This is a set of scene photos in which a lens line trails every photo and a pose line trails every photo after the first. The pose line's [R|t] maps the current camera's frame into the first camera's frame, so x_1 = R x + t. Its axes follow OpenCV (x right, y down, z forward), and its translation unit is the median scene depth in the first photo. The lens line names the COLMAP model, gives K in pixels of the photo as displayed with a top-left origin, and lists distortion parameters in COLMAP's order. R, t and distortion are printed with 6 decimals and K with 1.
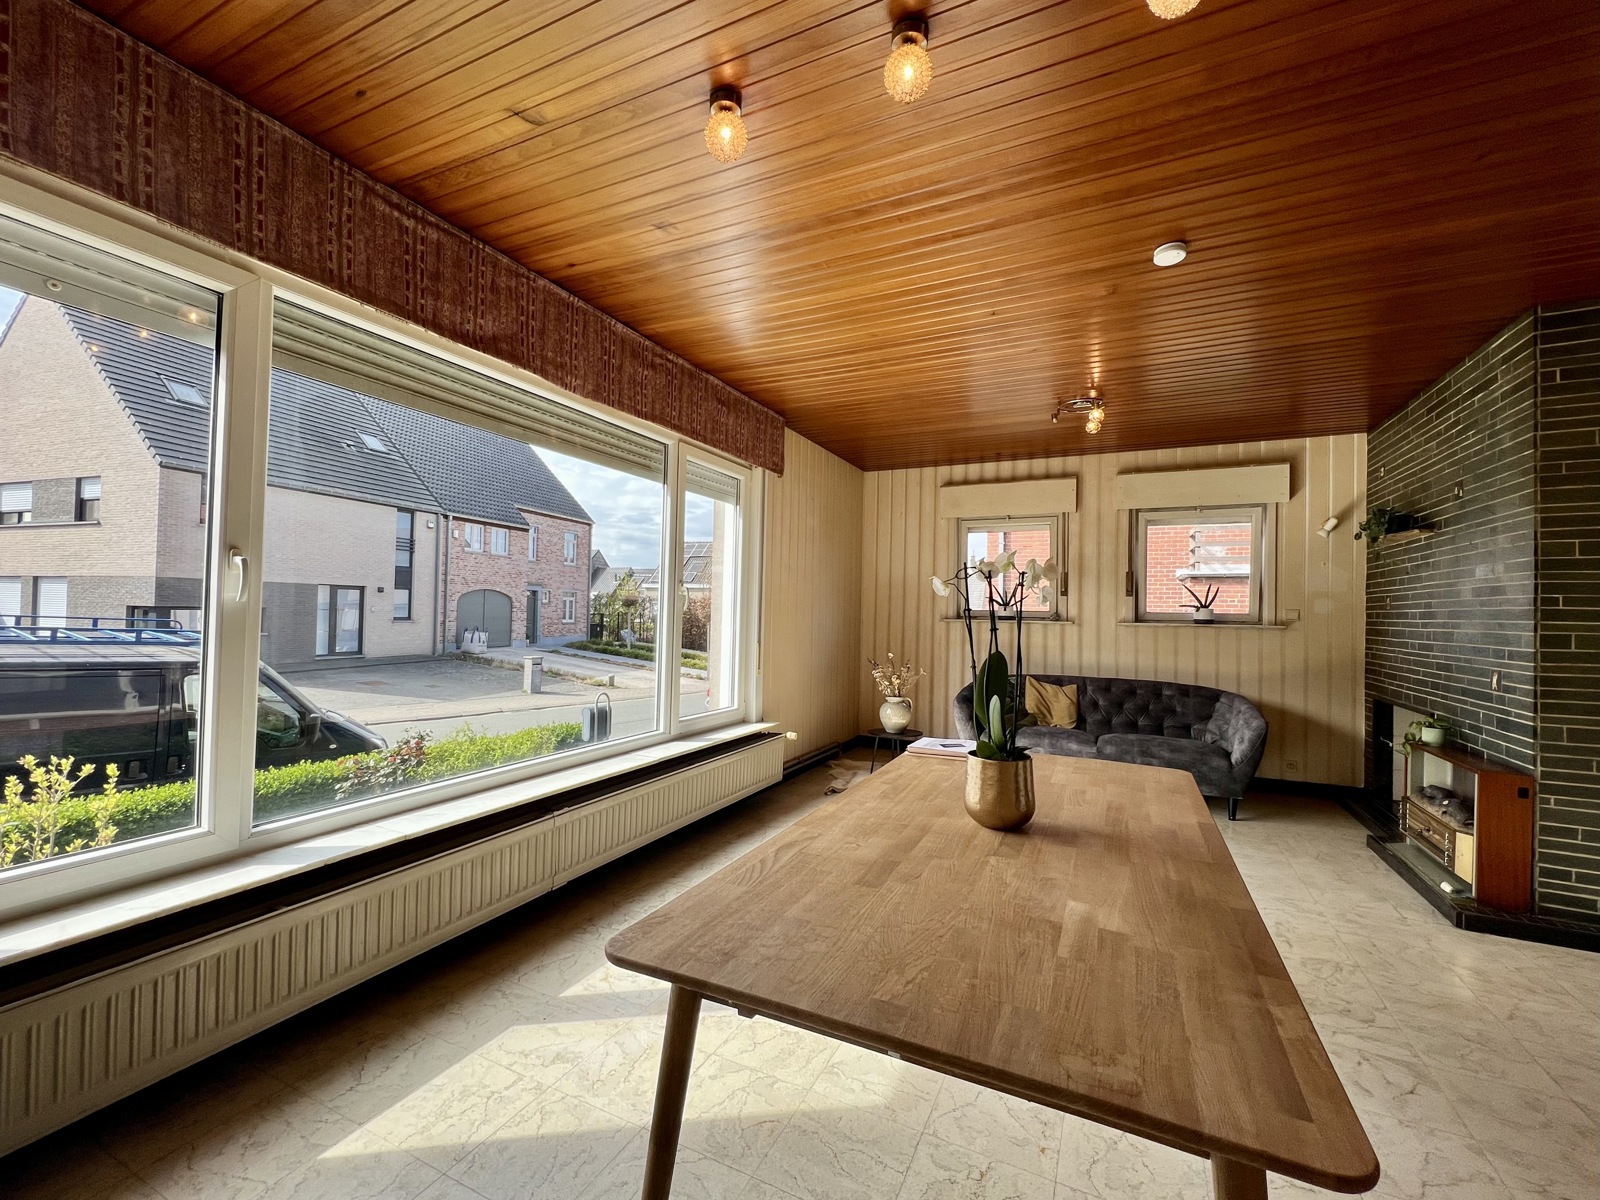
lens RADIAL K [[656.8, 0, 800.0], [0, 656.8, 600.0], [0, 0, 1]] dist [0.001572, 0.000037]
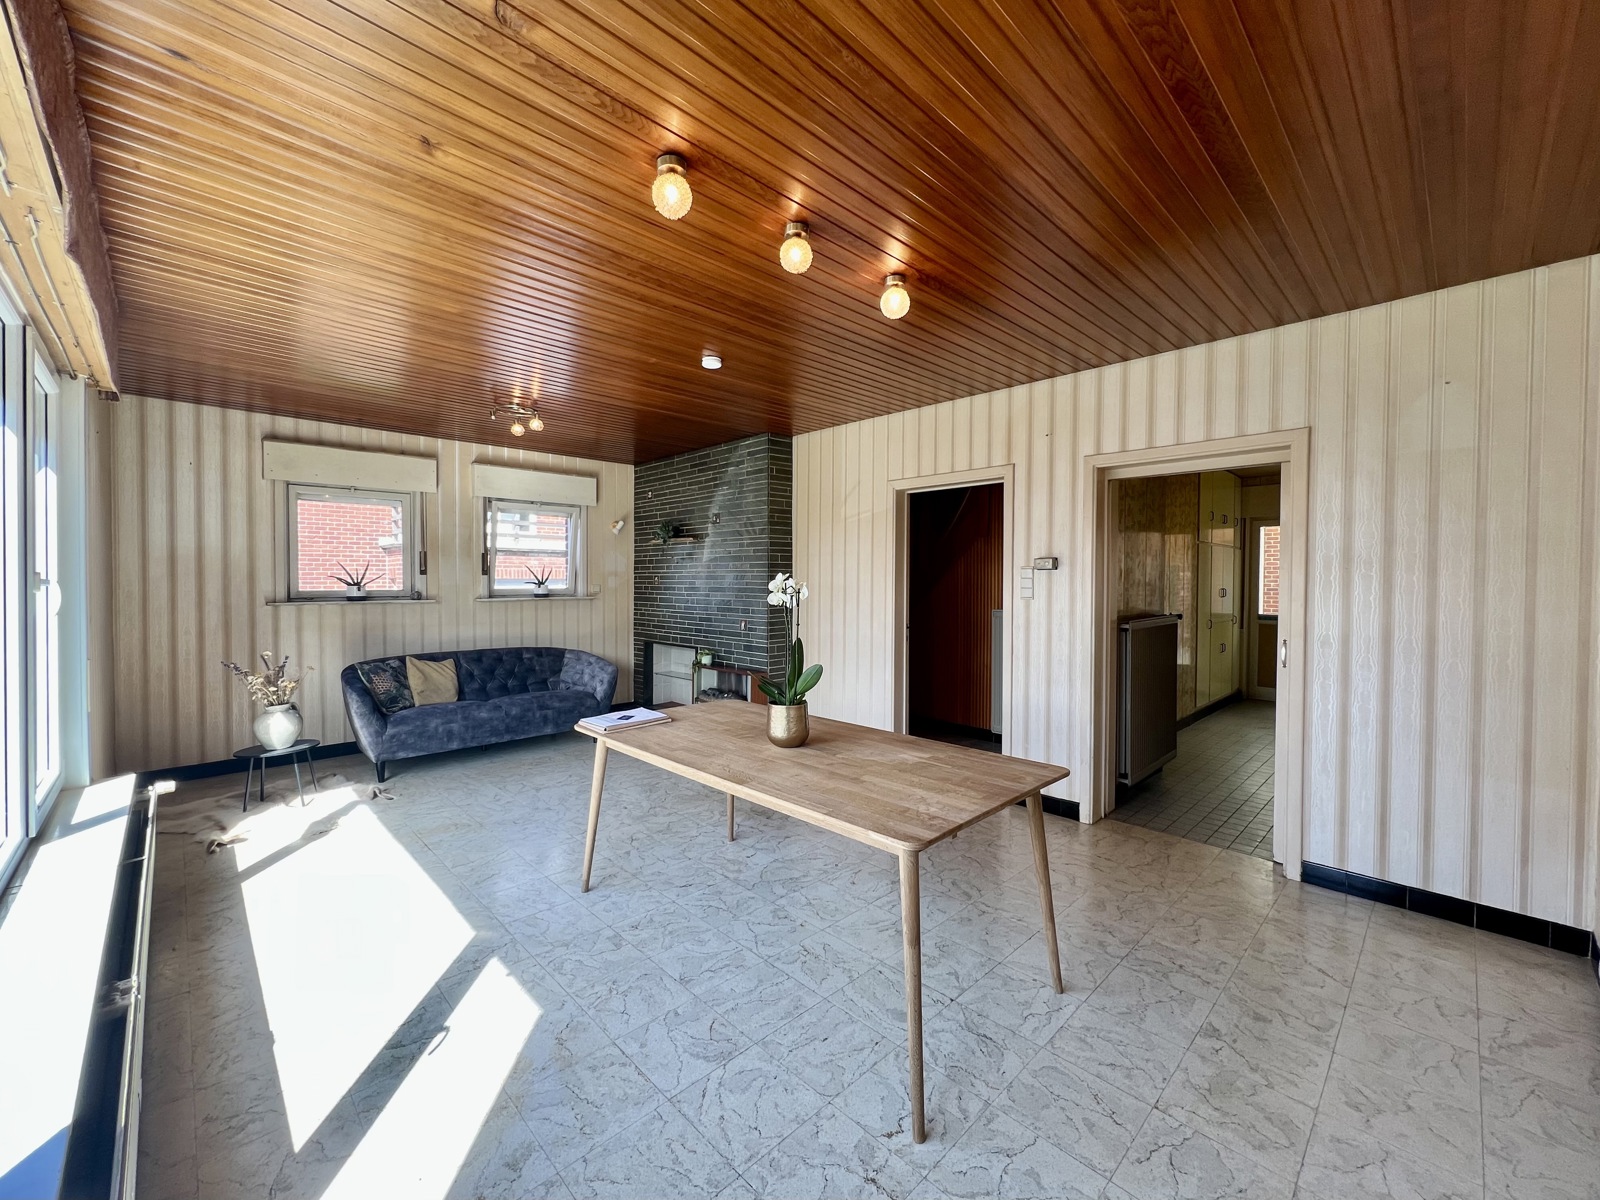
lens RADIAL K [[640.2, 0, 776.9], [0, 640.2, 594.3], [0, 0, 1]] dist [0.001090, -0.000104]
pose [[0.373107, -0.039220, 0.926959, -0.378449], [-0.009475, 0.998893, 0.046077, -0.032172], [-0.927740, -0.025975, 0.372322, 0.150705]]
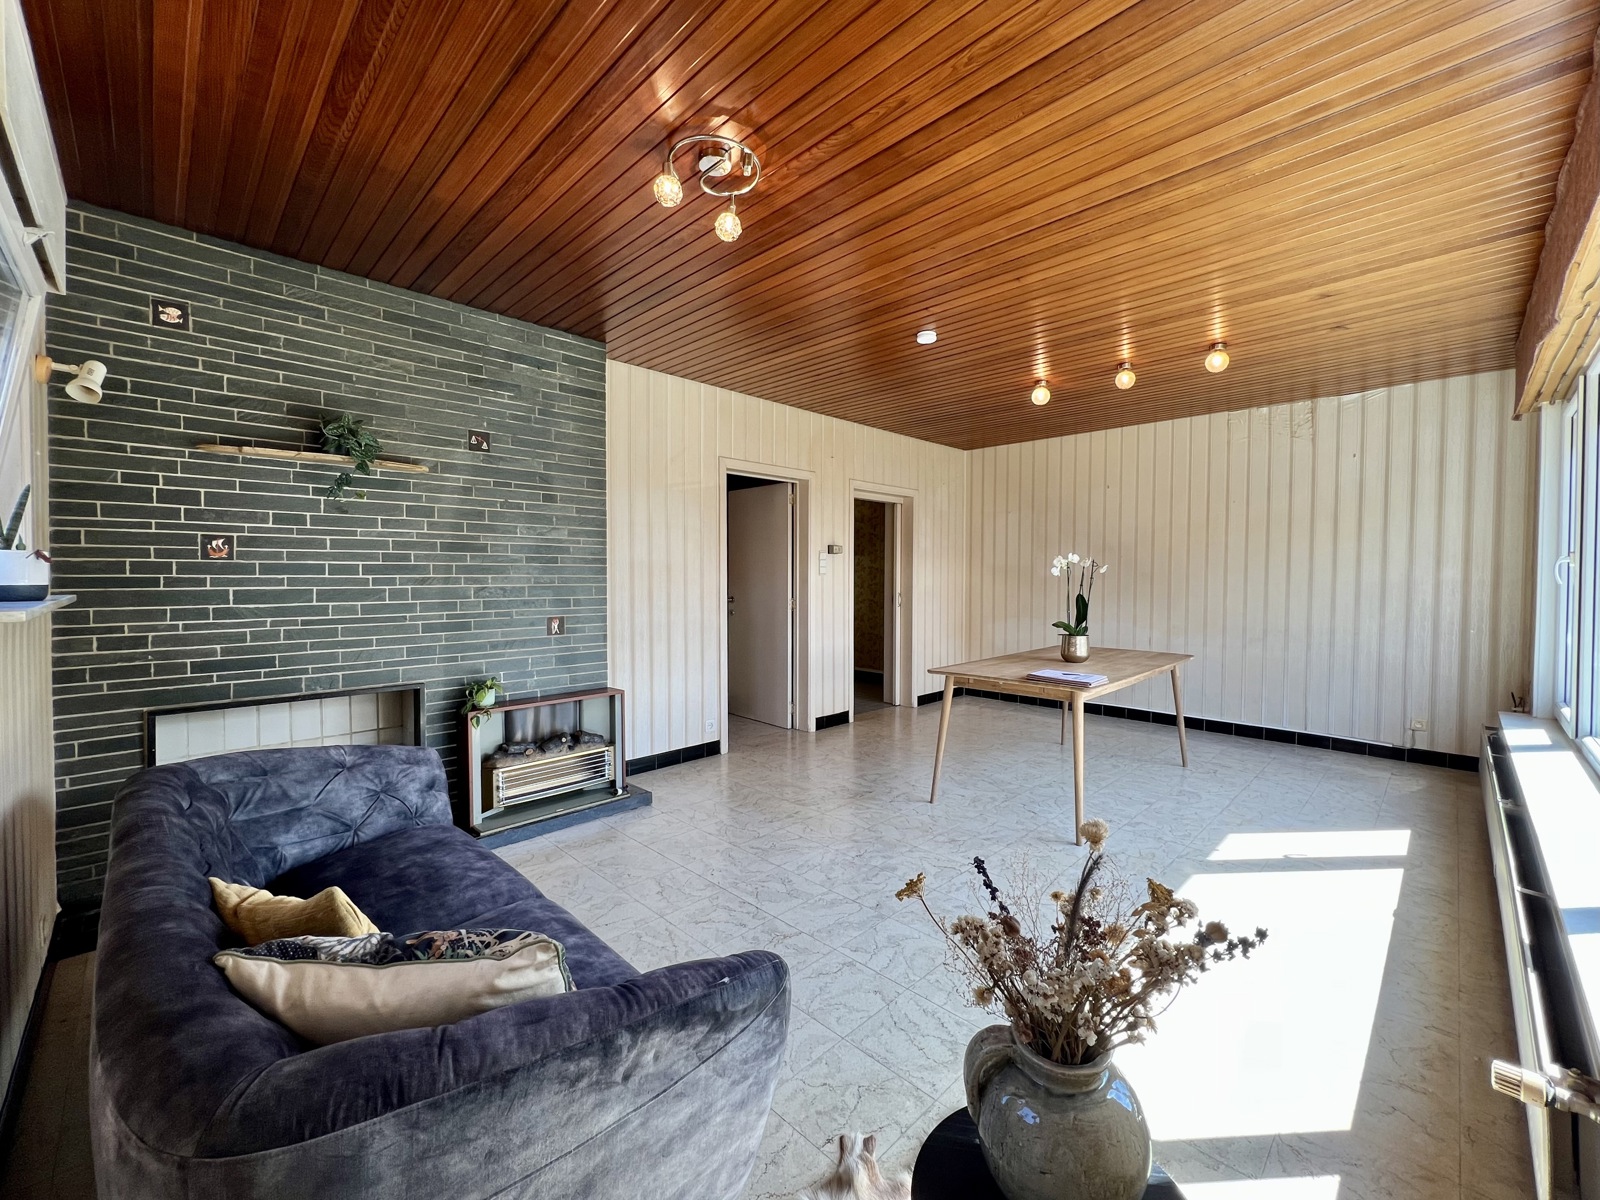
lens RADIAL K [[656.8, 0, 800.0], [0, 656.8, 600.0], [0, 0, 1]] dist [0.001572, 0.000037]
pose [[-0.938874, -0.043688, 0.341478, 0.151584], [-0.032559, 0.998737, 0.038258, 0.010203], [-0.342718, 0.024801, -0.939111, 1.256836]]
